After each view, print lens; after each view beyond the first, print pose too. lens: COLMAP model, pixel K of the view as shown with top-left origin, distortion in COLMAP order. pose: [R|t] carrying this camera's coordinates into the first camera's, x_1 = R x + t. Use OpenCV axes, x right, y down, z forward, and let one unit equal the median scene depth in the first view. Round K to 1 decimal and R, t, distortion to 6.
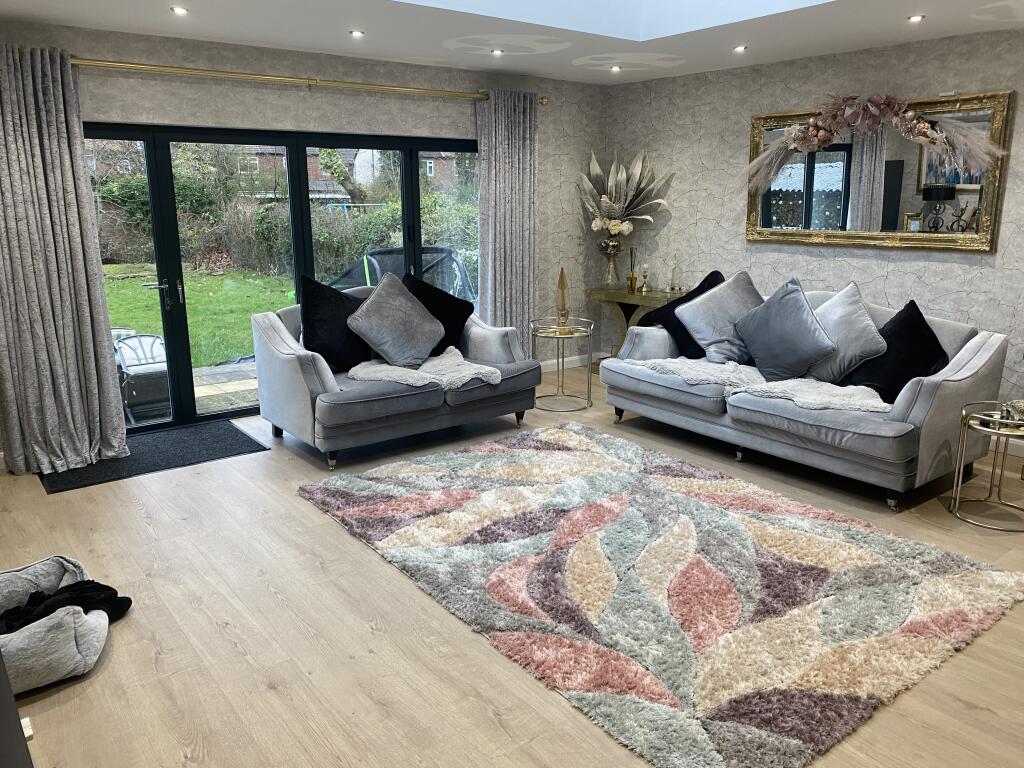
lens RADIAL K [[777.2, 0, 509.3], [0, 777.2, 380.1], [0, 0, 1]] dist [0.053868, -0.068052]
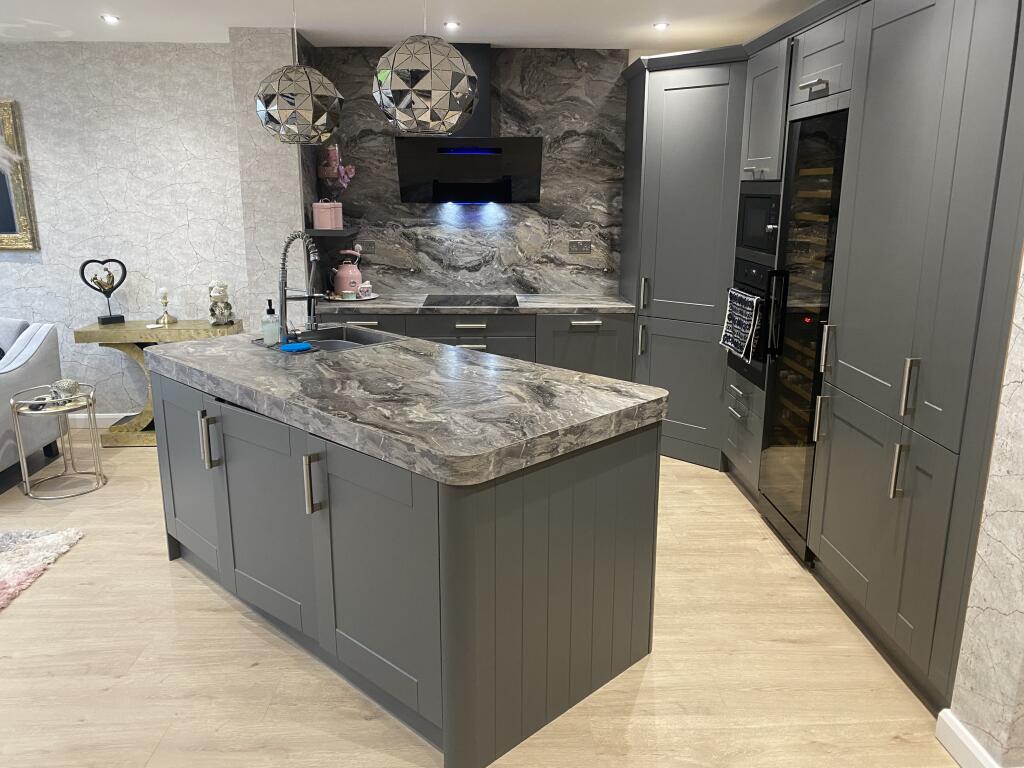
lens RADIAL K [[777.2, 0, 509.3], [0, 777.2, 380.1], [0, 0, 1]] dist [0.053868, -0.068052]
pose [[0.591741, -0.185685, 0.784451, 0.120185], [0.184251, 0.978504, 0.092631, 0.031922], [-0.784789, 0.089722, 0.613234, -0.154891]]
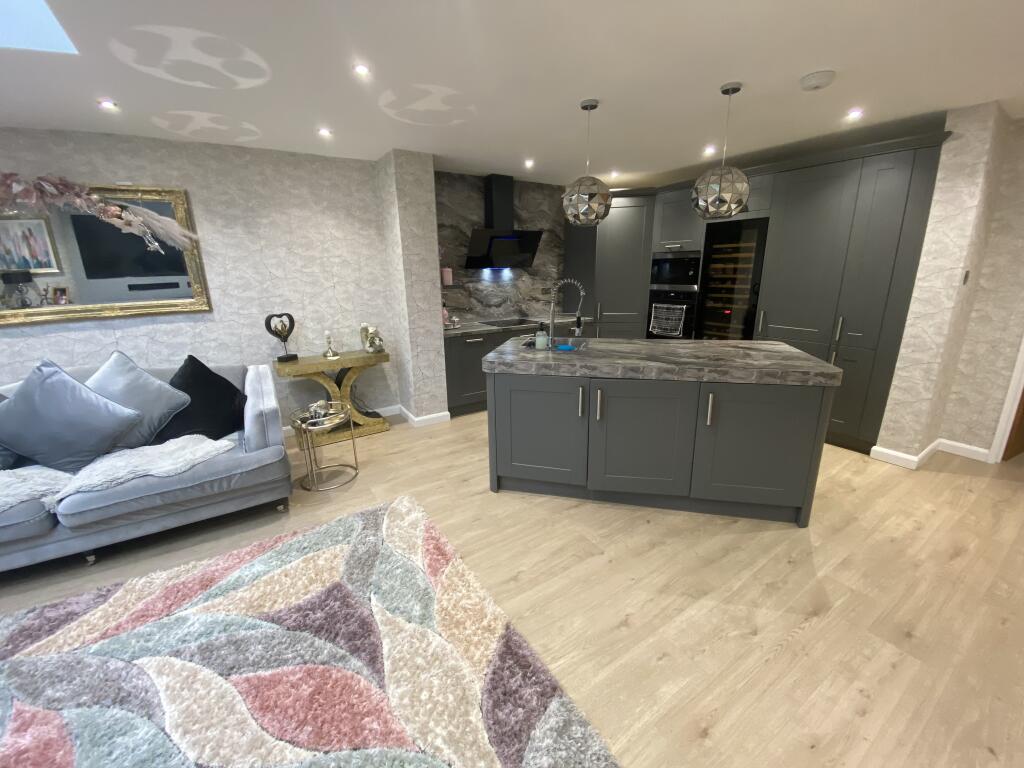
lens RADIAL K [[409.8, 0, 514.2], [0, 409.8, 384.1], [0, 0, 1]] dist [0.029975, -0.026578]
pose [[0.089782, -0.266793, 0.959563, -0.060298], [0.248896, 0.938894, 0.237758, -0.083408], [-0.964360, 0.217485, 0.150700, 0.413760]]
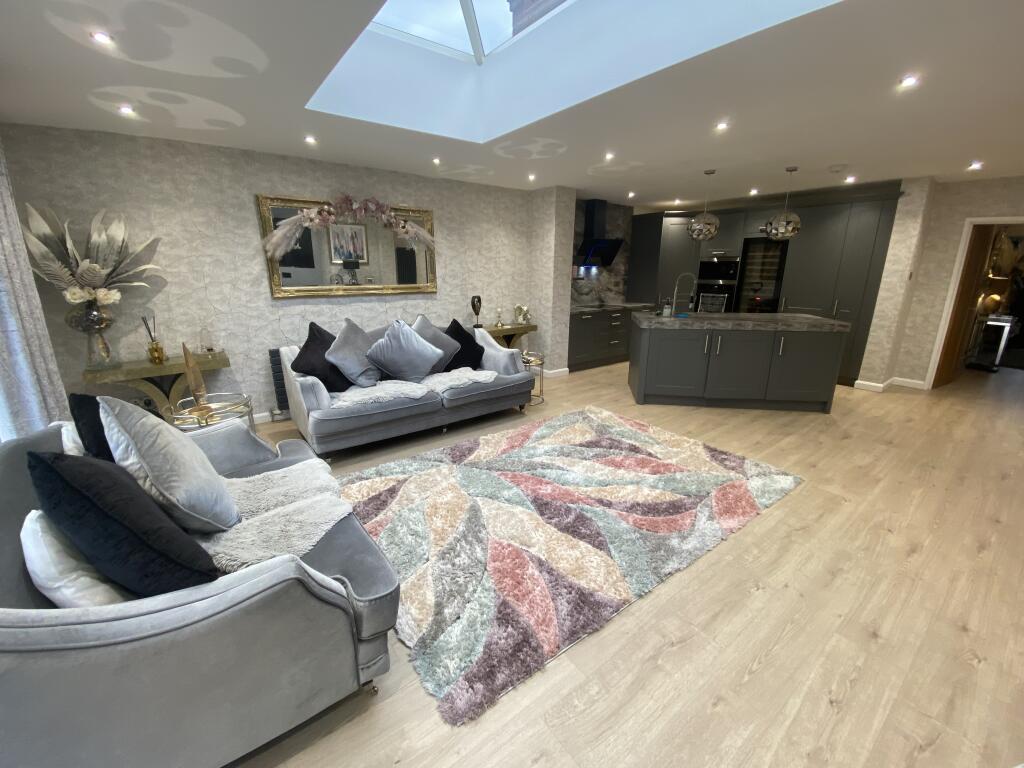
lens RADIAL K [[409.8, 0, 514.2], [0, 409.8, 384.1], [0, 0, 1]] dist [0.029975, -0.026578]
pose [[0.008920, -0.268571, 0.963219, -0.463081], [0.233401, 0.937209, 0.259158, -0.169084], [-0.972340, 0.222504, 0.071044, 0.786452]]
